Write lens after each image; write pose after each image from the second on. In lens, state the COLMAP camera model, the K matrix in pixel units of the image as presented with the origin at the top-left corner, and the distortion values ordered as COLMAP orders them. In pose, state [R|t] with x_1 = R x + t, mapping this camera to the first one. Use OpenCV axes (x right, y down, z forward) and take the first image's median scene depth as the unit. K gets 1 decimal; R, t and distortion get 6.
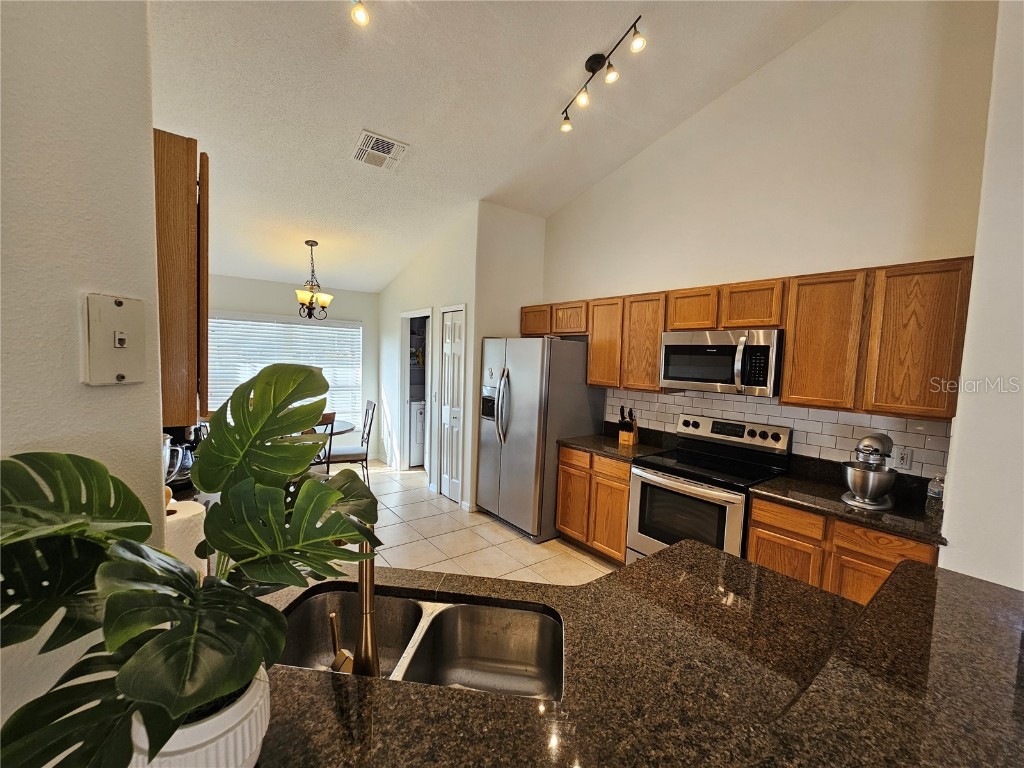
lens RADIAL K [[419.7, 0, 507.4], [0, 419.7, 391.3], [0, 0, 1]] dist [-0.001905, -0.000344]
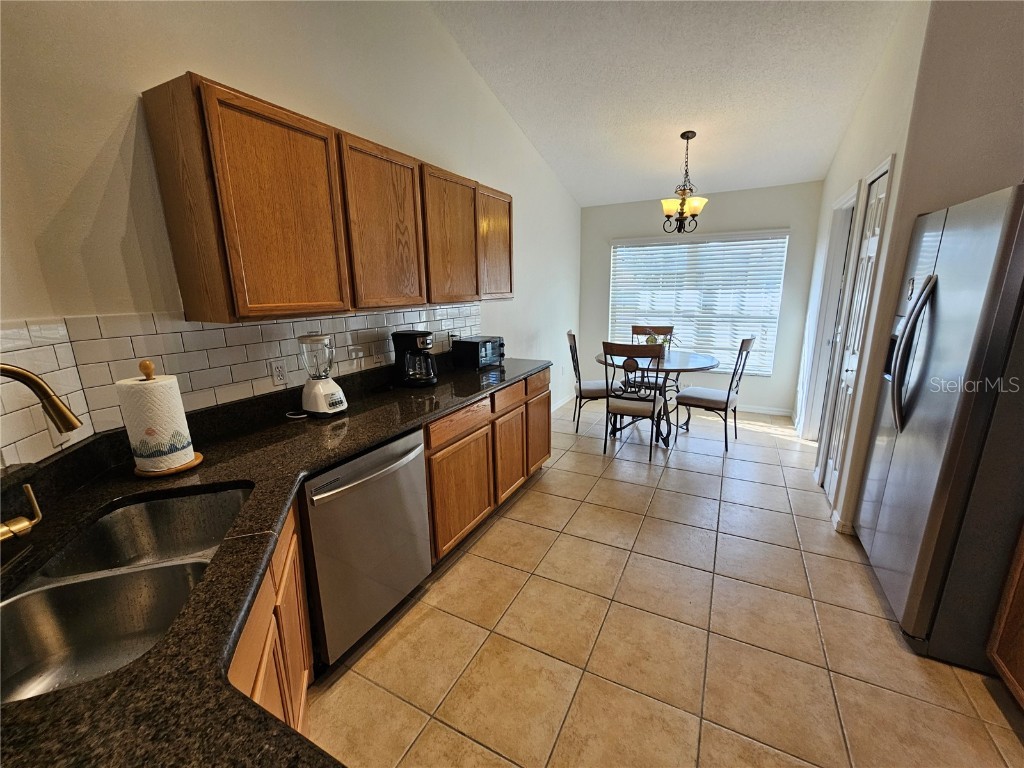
lens RADIAL K [[419.7, 0, 507.4], [0, 419.7, 391.3], [0, 0, 1]] dist [-0.001905, -0.000344]
pose [[0.414794, 0.178323, -0.892271, 0.270792], [-0.041706, 0.983304, 0.177129, 0.008568], [0.908959, -0.036259, 0.415306, 0.431020]]
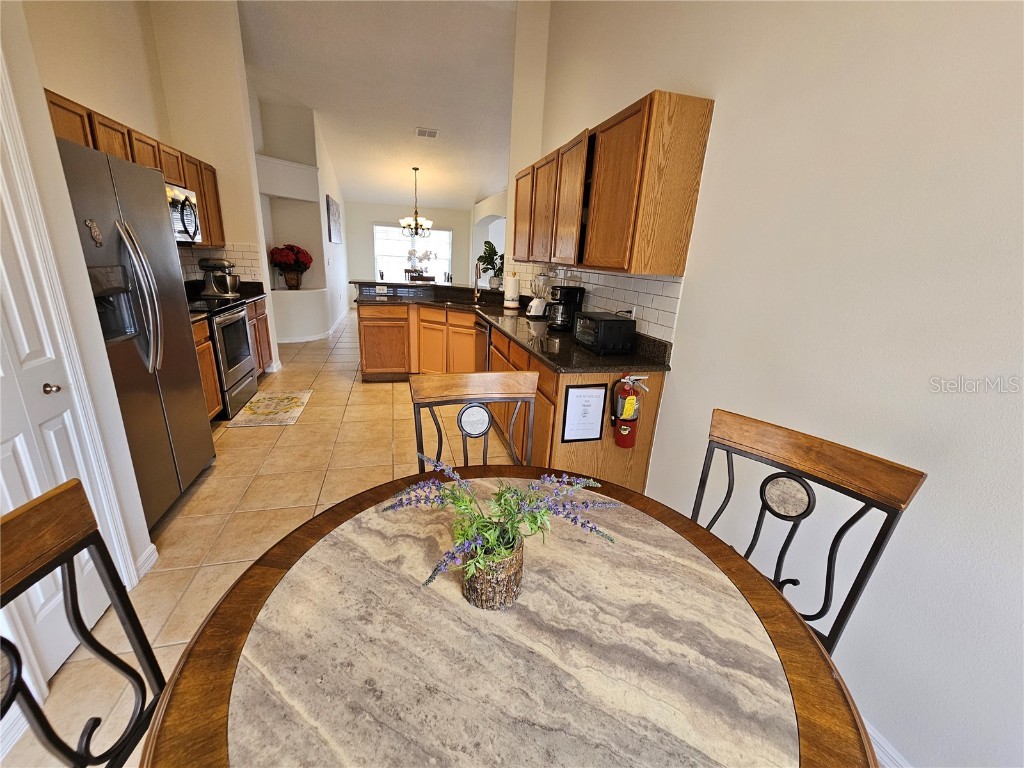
lens RADIAL K [[419.7, 0, 507.4], [0, 419.7, 391.3], [0, 0, 1]] dist [-0.001905, -0.000344]
pose [[-0.918281, -0.197409, 0.343205, -0.731479], [-0.051375, 0.918916, 0.391094, -0.101754], [-0.392581, 0.341502, -0.853965, 1.525076]]
